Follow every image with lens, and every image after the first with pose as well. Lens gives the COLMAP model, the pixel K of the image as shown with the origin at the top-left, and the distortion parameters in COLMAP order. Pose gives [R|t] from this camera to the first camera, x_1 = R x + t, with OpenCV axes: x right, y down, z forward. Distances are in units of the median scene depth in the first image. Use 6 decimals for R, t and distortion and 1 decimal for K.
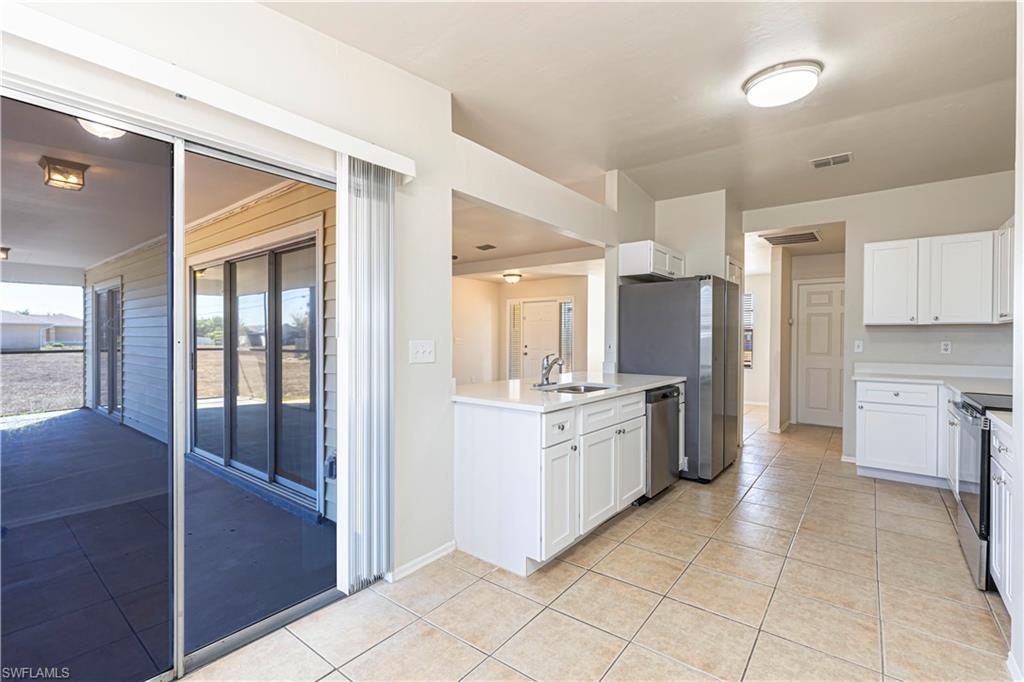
lens RADIAL K [[456.2, 0, 514.5], [0, 456.2, 340.2], [0, 0, 1]] dist [0.005253, 0.000377]
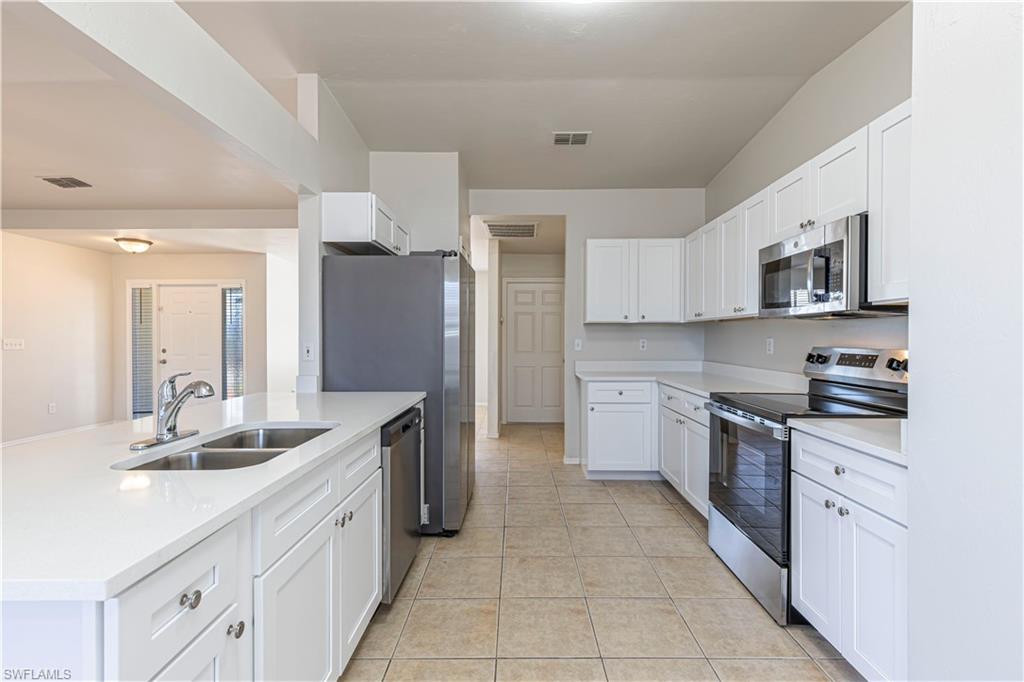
lens RADIAL K [[456.2, 0, 514.5], [0, 456.2, 340.2], [0, 0, 1]] dist [0.005253, 0.000377]
pose [[0.791720, -0.009197, 0.610815, 0.051841], [0.008340, 0.999956, 0.004247, -0.001525], [-0.610827, 0.001732, 0.791762, 0.346626]]
